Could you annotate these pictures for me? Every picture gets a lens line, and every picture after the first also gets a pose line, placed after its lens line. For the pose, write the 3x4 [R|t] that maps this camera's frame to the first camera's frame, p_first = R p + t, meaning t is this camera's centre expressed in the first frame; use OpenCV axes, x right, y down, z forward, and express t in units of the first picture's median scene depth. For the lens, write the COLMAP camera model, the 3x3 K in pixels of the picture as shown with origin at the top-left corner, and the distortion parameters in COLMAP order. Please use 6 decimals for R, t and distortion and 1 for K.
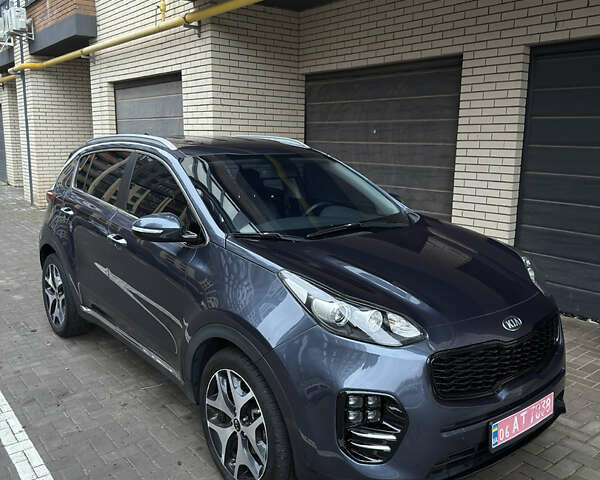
lens RADIAL K [[557.1, 0, 298.3], [0, 557.1, 240.8], [0, 0, 1]] dist [0.135817, -0.265081]
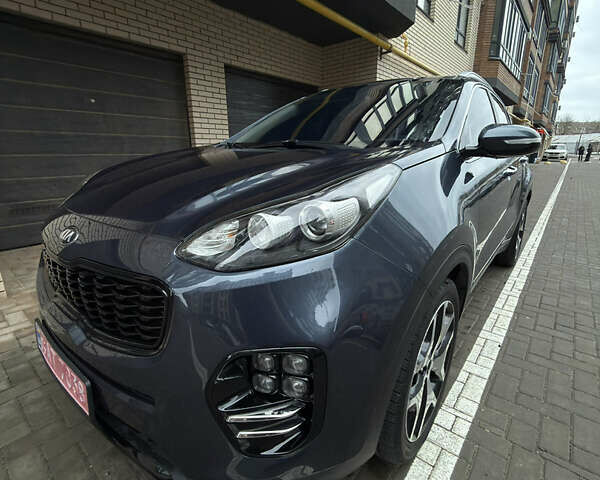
lens RADIAL K [[316.6, 0, 300.0], [0, 316.6, 240.0], [0, 0, 1]] dist [0.000601, 0.000307]
pose [[-0.203737, -0.270064, 0.941040, -0.647303], [0.179758, 0.934541, 0.307117, -0.079957], [-0.962382, 0.231731, -0.141854, 0.918731]]
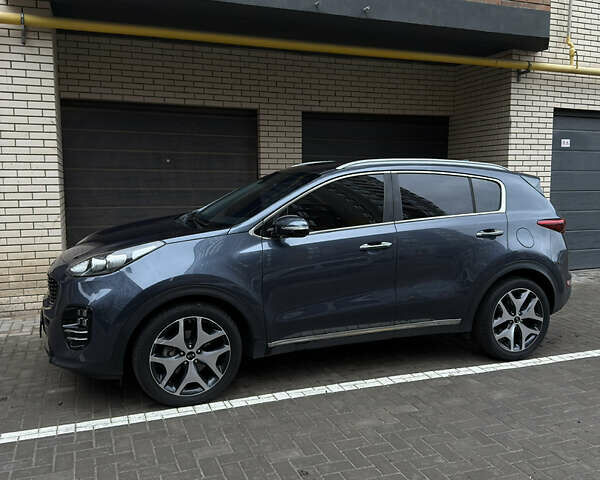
lens RADIAL K [[557.1, 0, 298.3], [0, 557.1, 240.8], [0, 0, 1]] dist [0.135817, -0.265081]
pose [[0.296889, -0.112895, 0.948215, -1.047333], [0.175457, 0.982530, 0.062045, -0.069904], [-0.938654, 0.147950, 0.311511, 0.494135]]
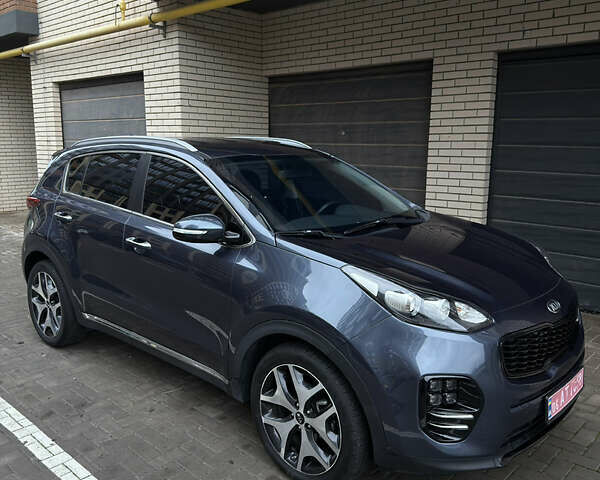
lens RADIAL K [[557.1, 0, 298.3], [0, 557.1, 240.8], [0, 0, 1]] dist [0.135817, -0.265081]
pose [[0.989681, -0.029539, 0.140212, -0.112762], [0.030072, 0.999546, -0.001684, 0.002736], [-0.140099, 0.005883, 0.990120, -0.007134]]
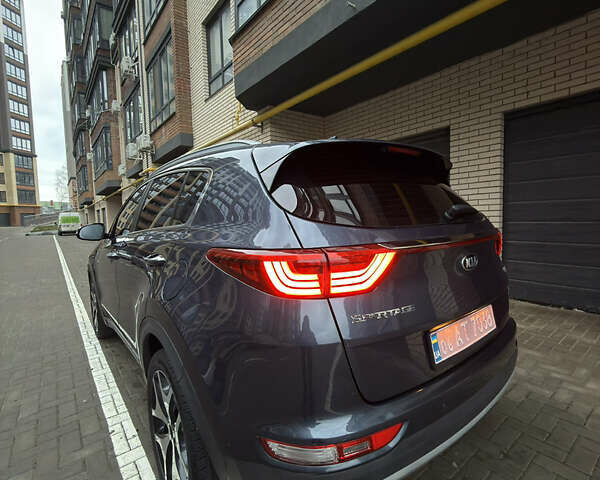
lens RADIAL K [[316.6, 0, 300.0], [0, 316.6, 240.0], [0, 0, 1]] dist [0.000601, 0.000307]
pose [[0.999207, -0.039633, -0.003789, -0.097387], [0.038963, 0.992983, -0.111656, 0.033356], [0.008188, 0.111419, 0.993740, 0.218655]]
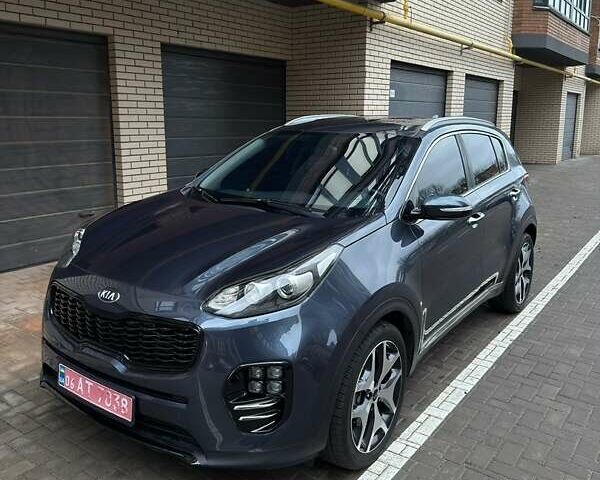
lens RADIAL K [[553.1, 0, 296.1], [0, 553.1, 217.1], [0, 0, 1]] dist [0.139335, -0.272300]
pose [[-0.273059, -0.182845, 0.944461, -0.885633], [0.162272, 0.958948, 0.232565, -0.183443], [-0.948212, 0.216764, -0.232179, 0.965527]]
